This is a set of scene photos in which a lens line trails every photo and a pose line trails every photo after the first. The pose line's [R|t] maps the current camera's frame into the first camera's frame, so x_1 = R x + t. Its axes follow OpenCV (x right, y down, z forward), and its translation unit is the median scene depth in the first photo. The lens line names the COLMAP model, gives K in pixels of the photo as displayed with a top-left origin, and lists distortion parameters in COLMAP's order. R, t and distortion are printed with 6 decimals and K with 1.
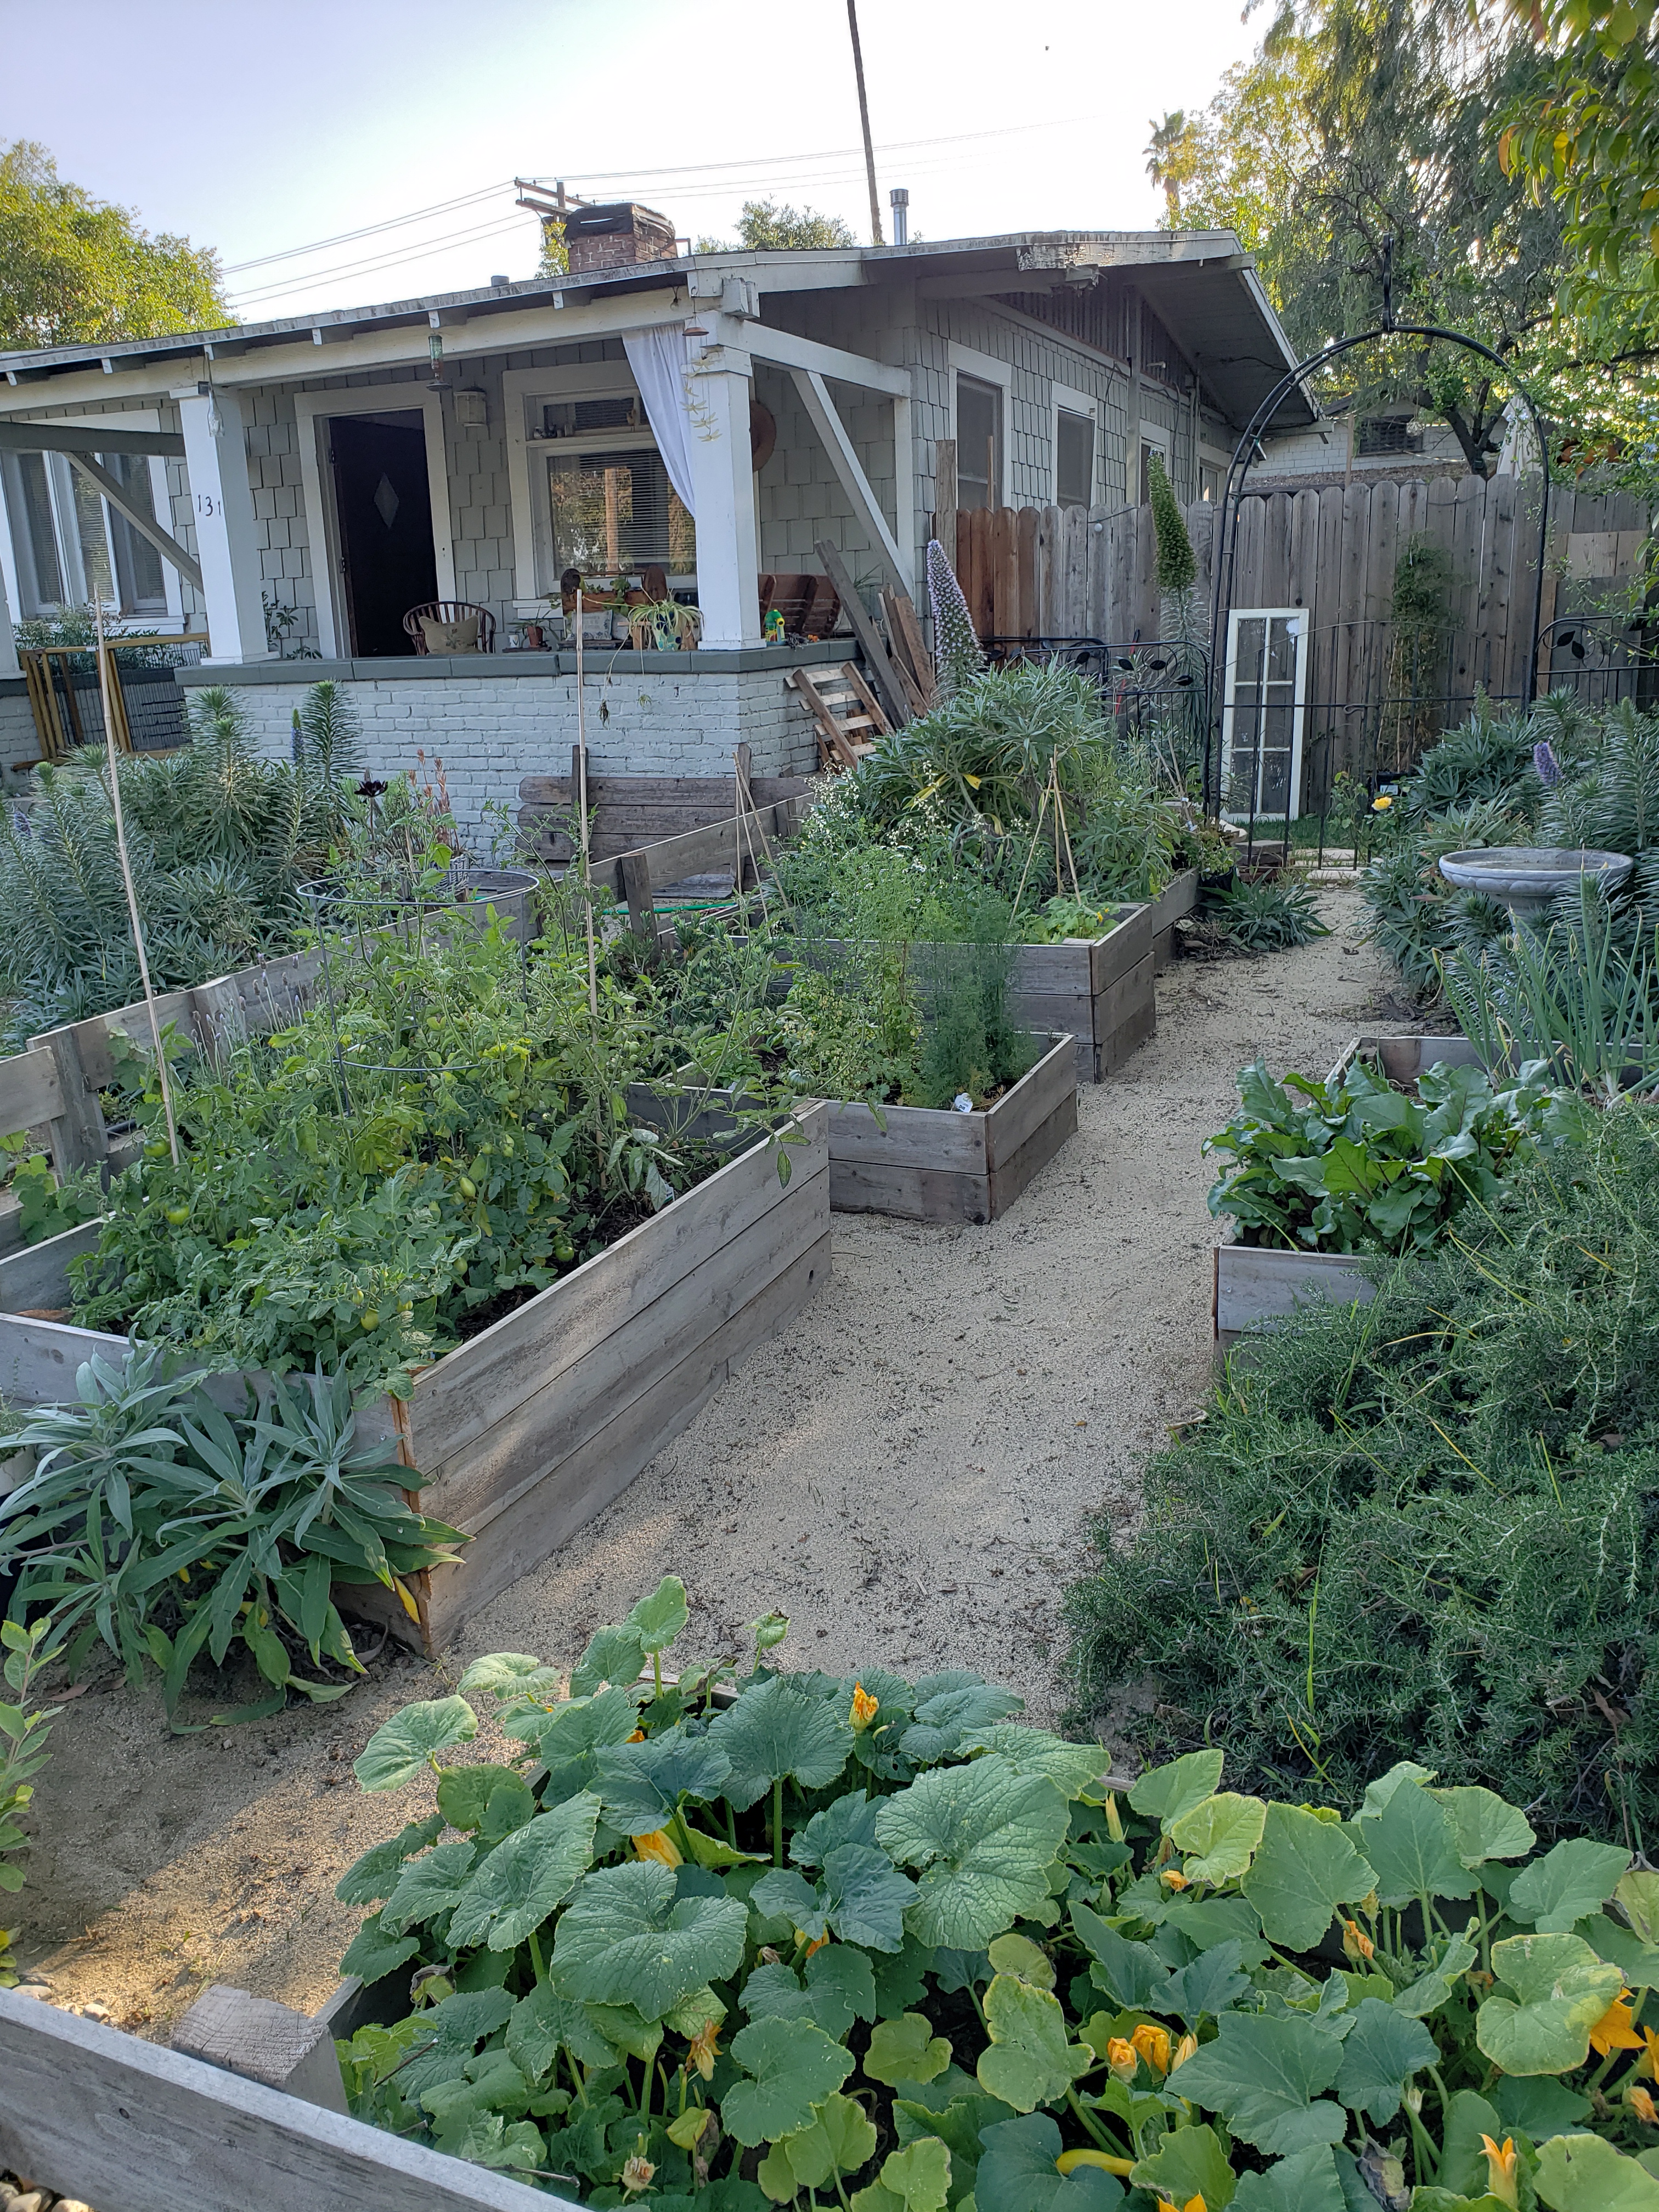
lens RADIAL K [[1711.3, 0, 832.0], [0, 1711.3, 1061.3], [0, 0, 1]] dist [0.109601, -0.283276]
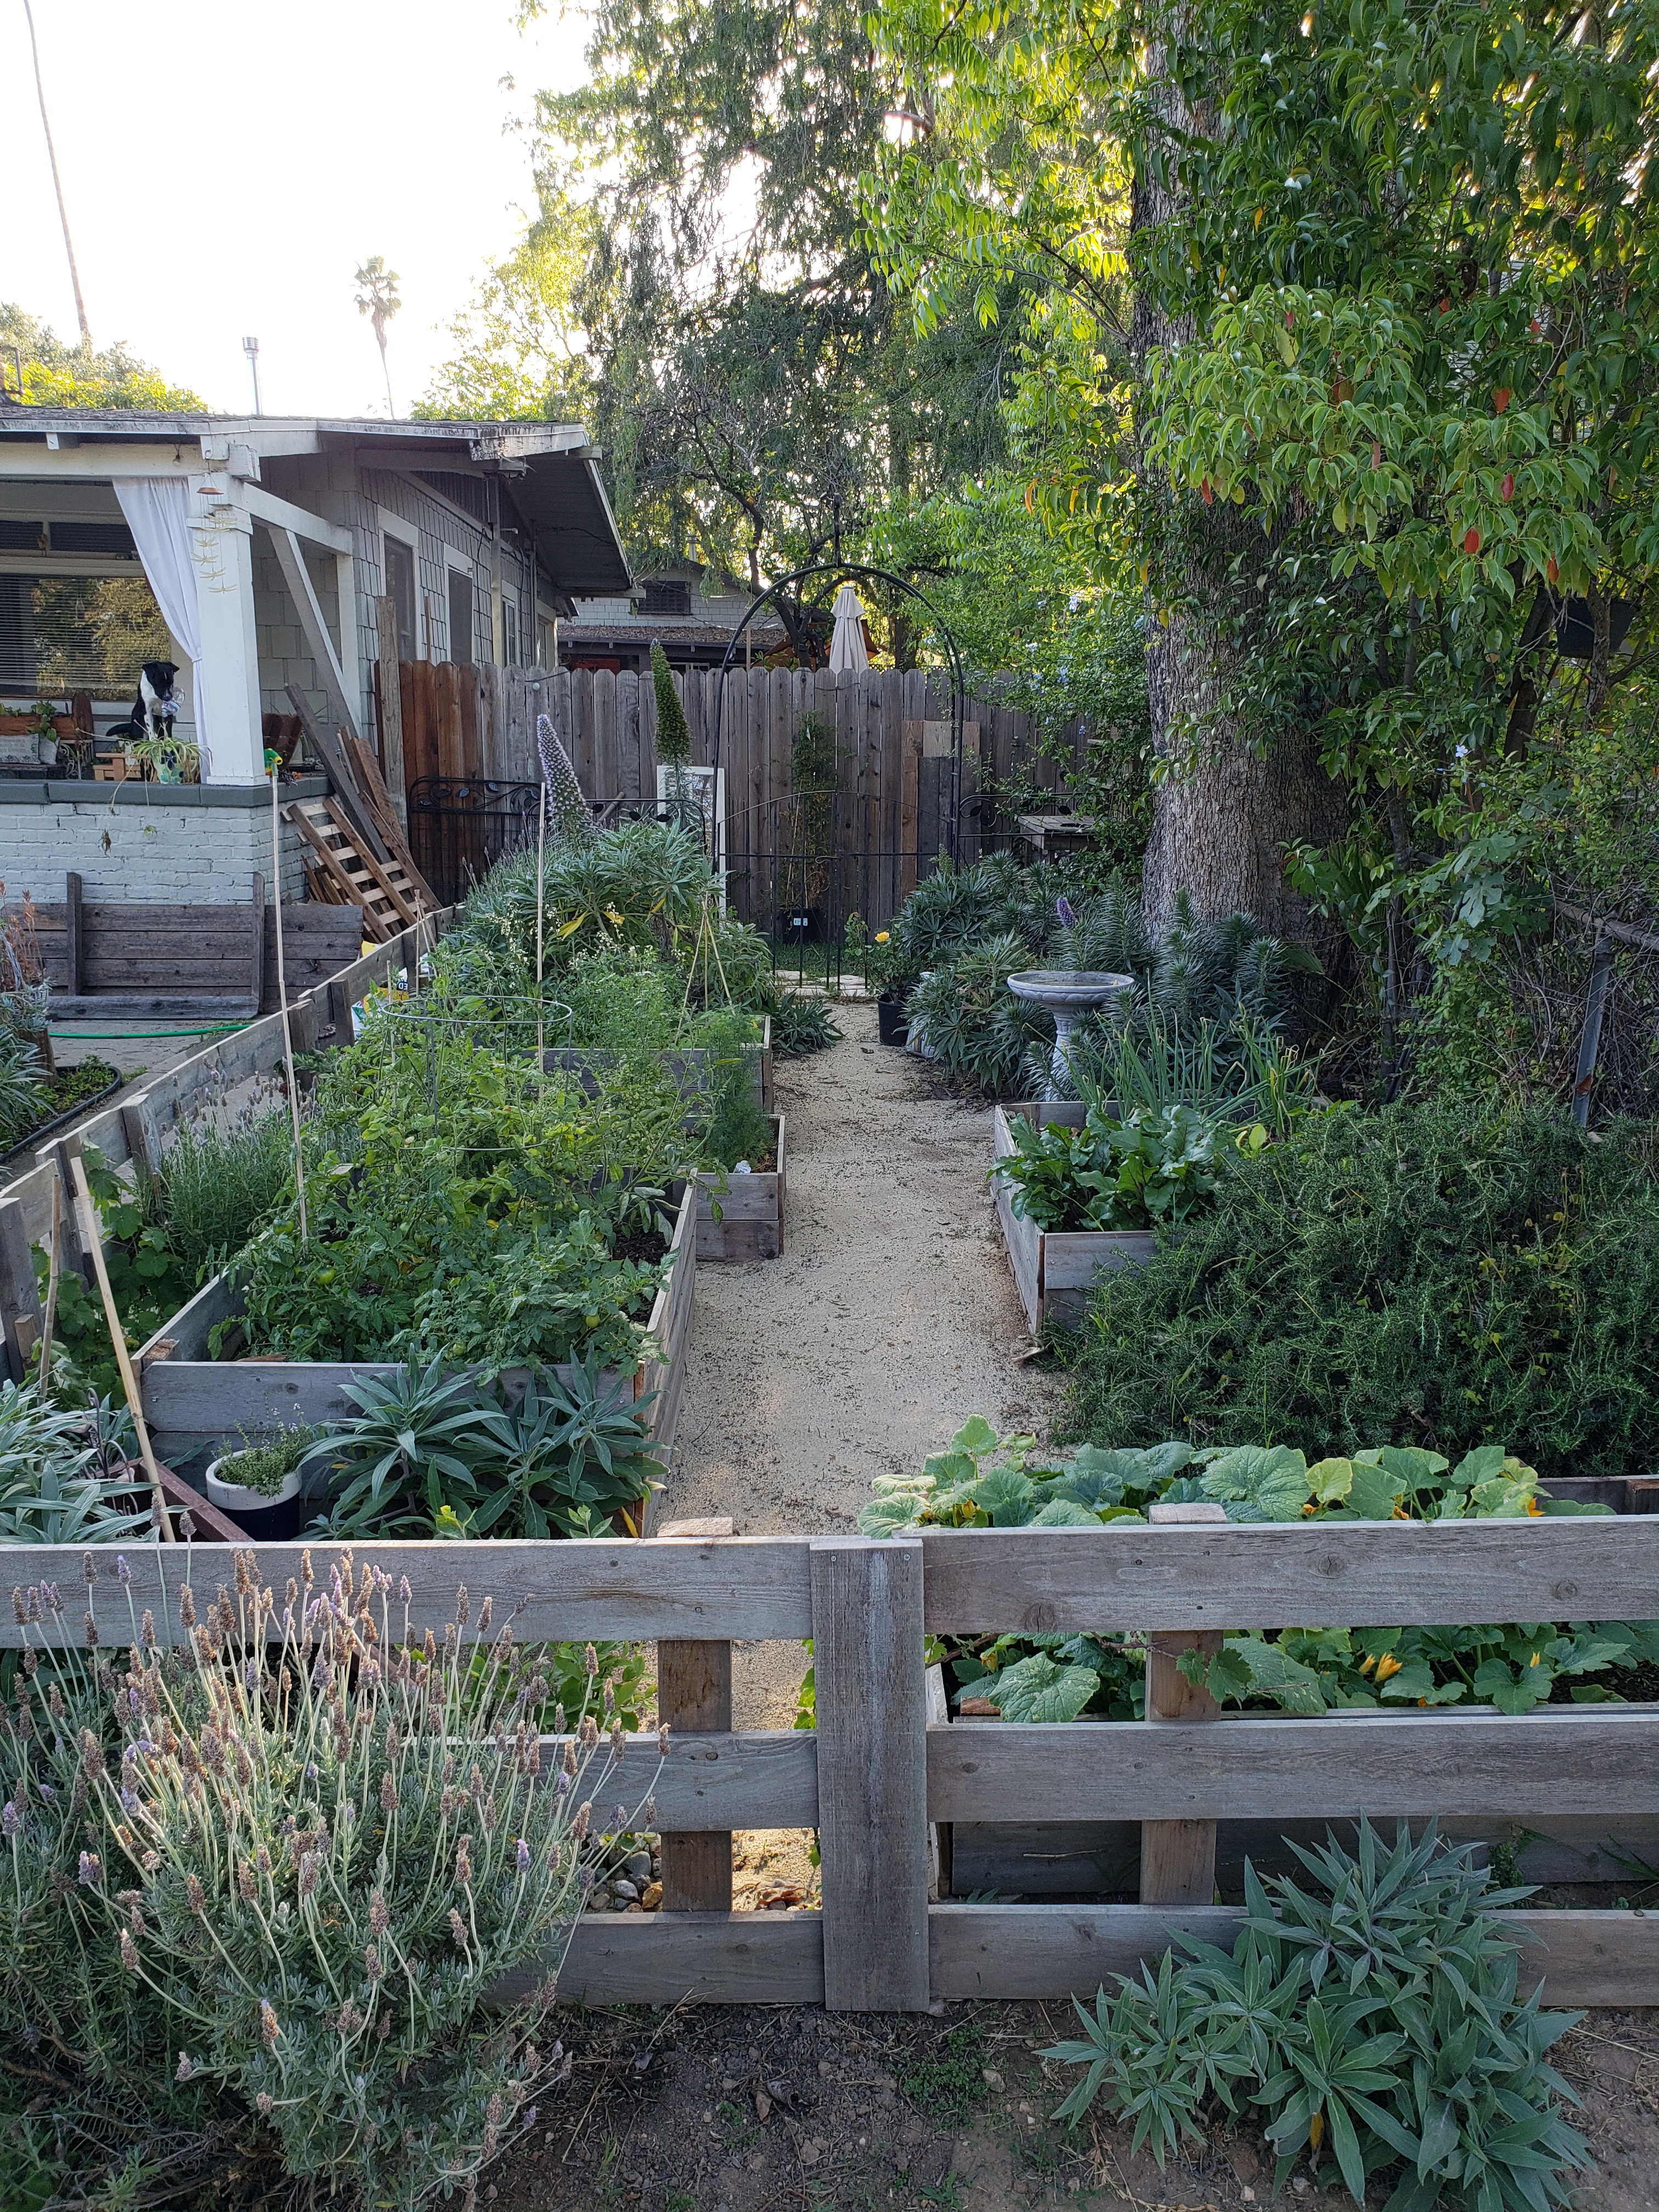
lens RADIAL K [[1670.2, 0, 890.5], [0, 1670.2, 1099.2], [0, 0, 1]] dist [0.012599, -0.004802]
pose [[0.893288, -0.045865, 0.447139, -0.538214], [0.064380, 0.997579, -0.026291, 0.016611], [-0.444851, 0.052272, 0.894078, -0.263779]]
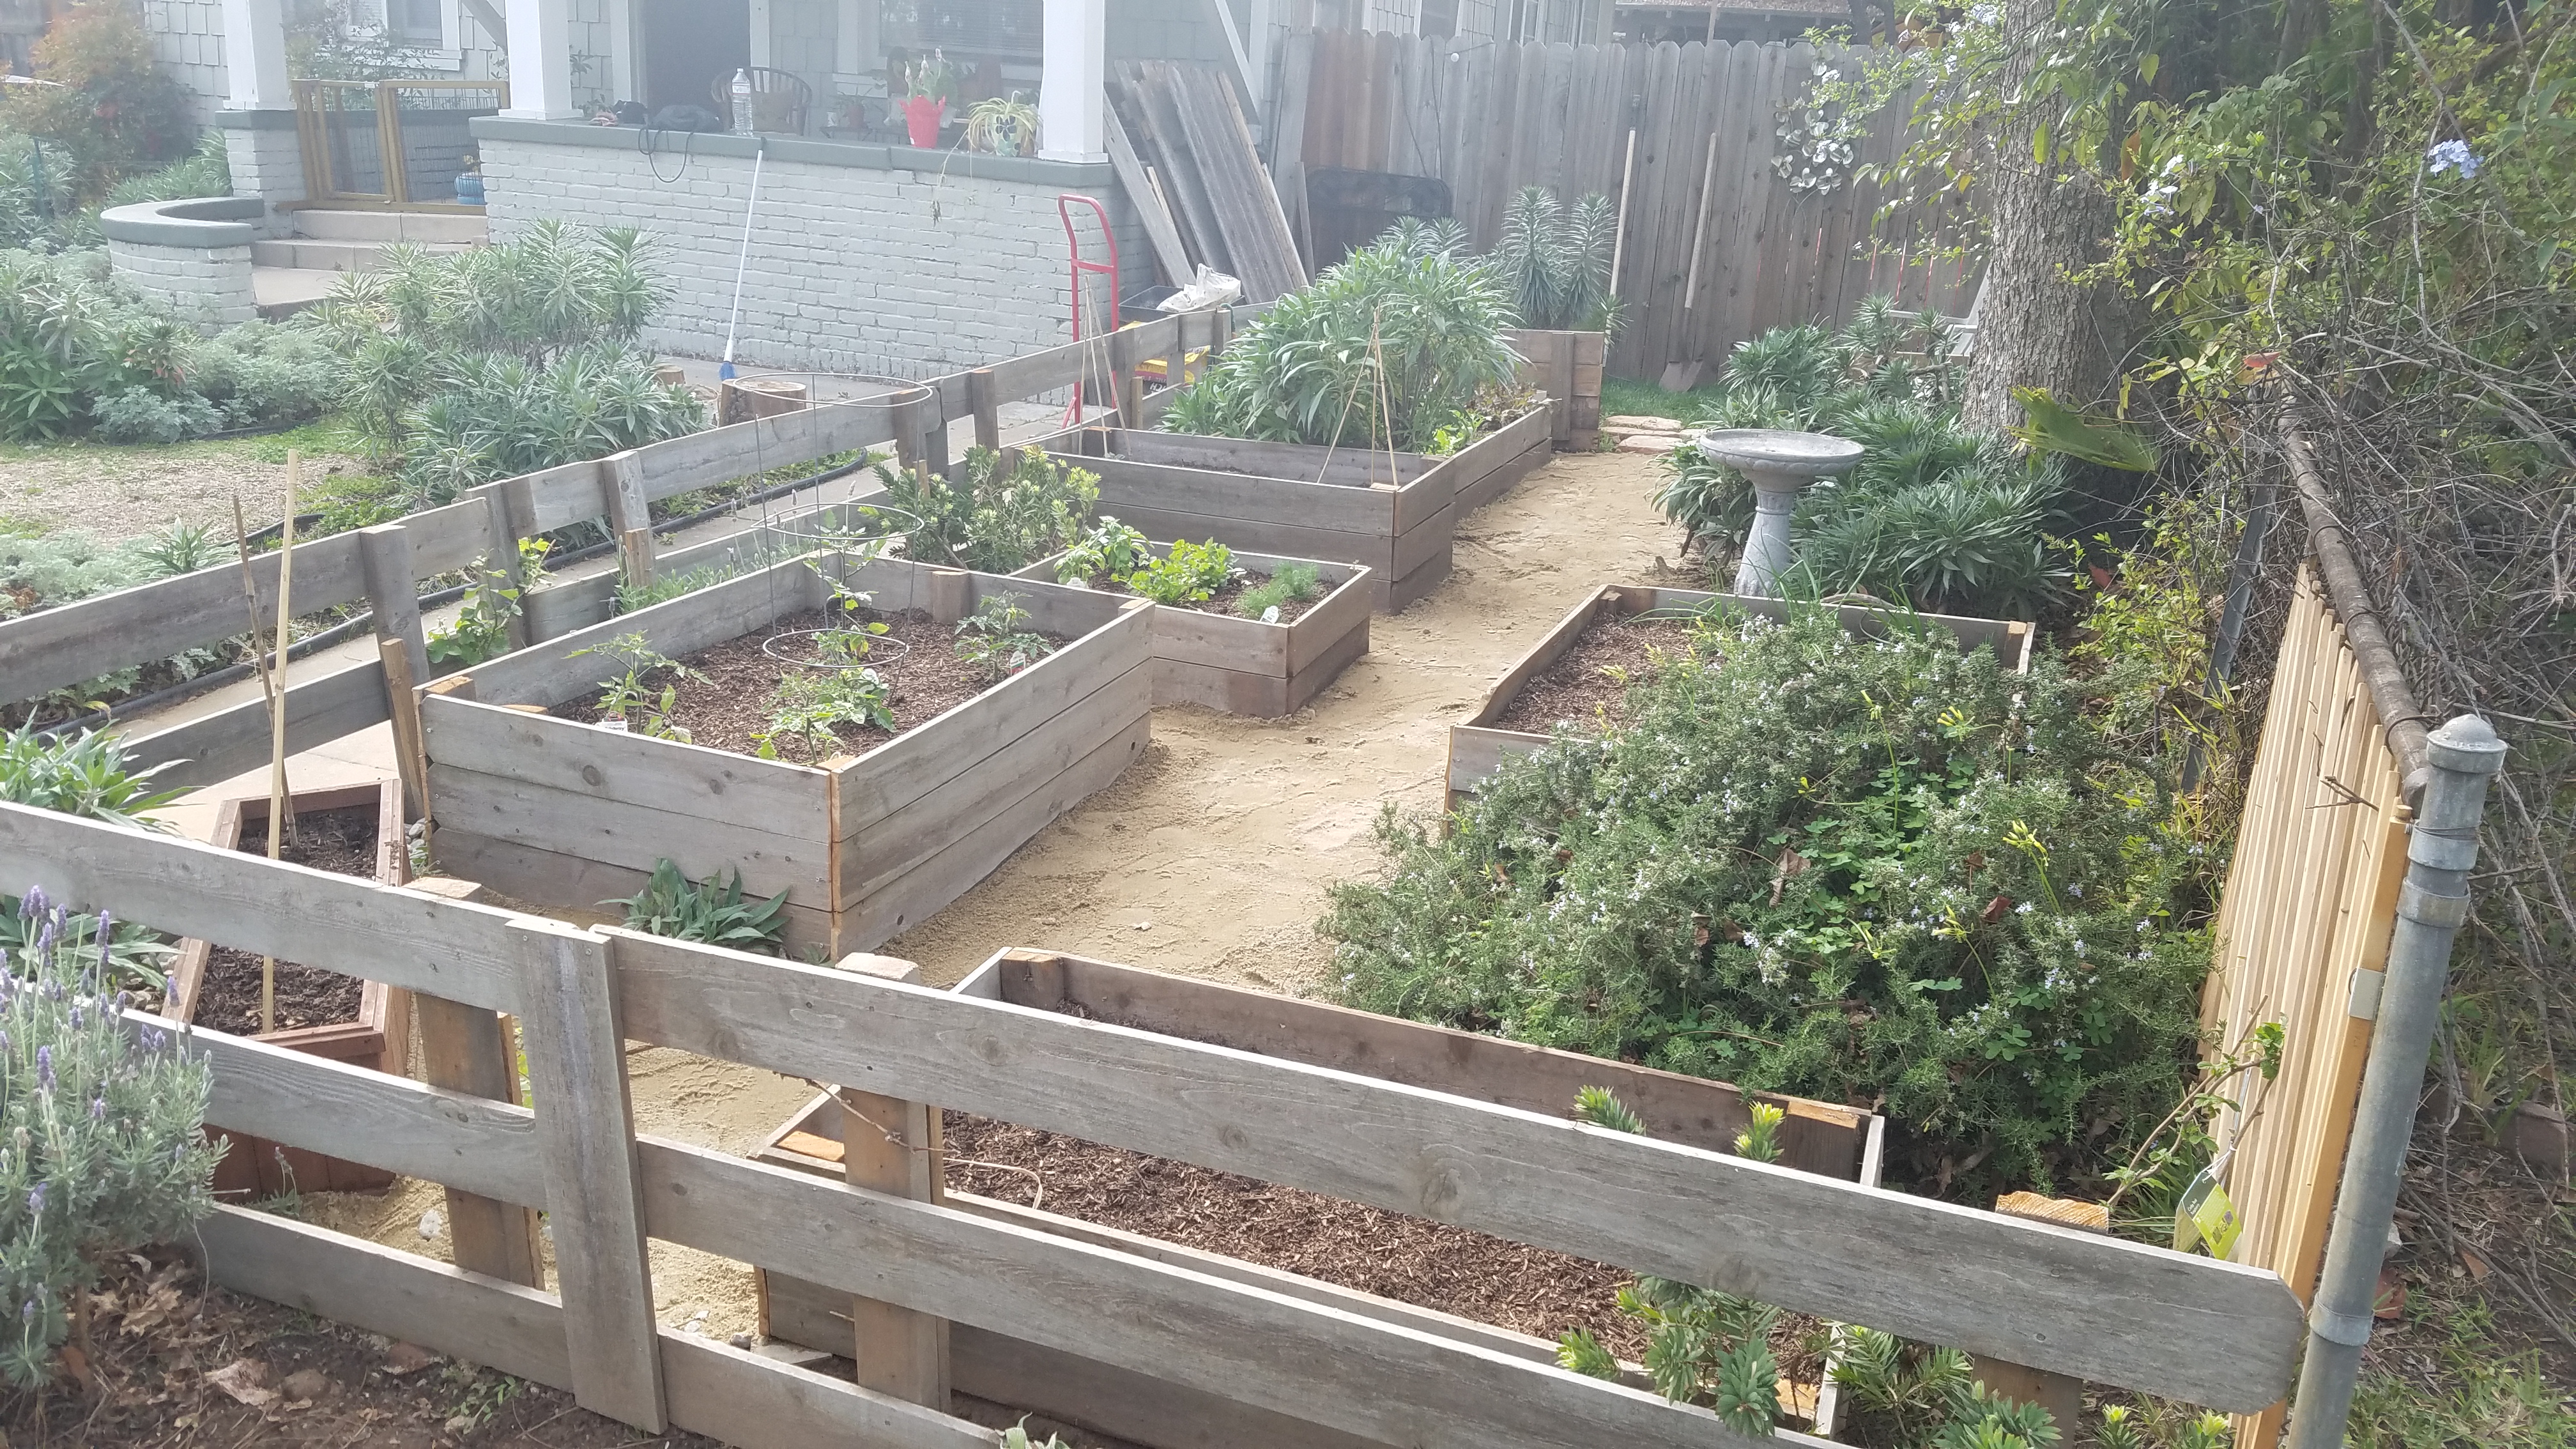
lens RADIAL K [[1920.9, 0, 1294.6], [0, 1920.9, 729.3], [0, 0, 1]] dist [0.233141, -0.421555]
pose [[0.994272, 0.065874, 0.084170, -0.017066], [-0.070684, 0.995953, 0.055505, 0.037168], [-0.080173, -0.061136, 0.994904, -0.436151]]
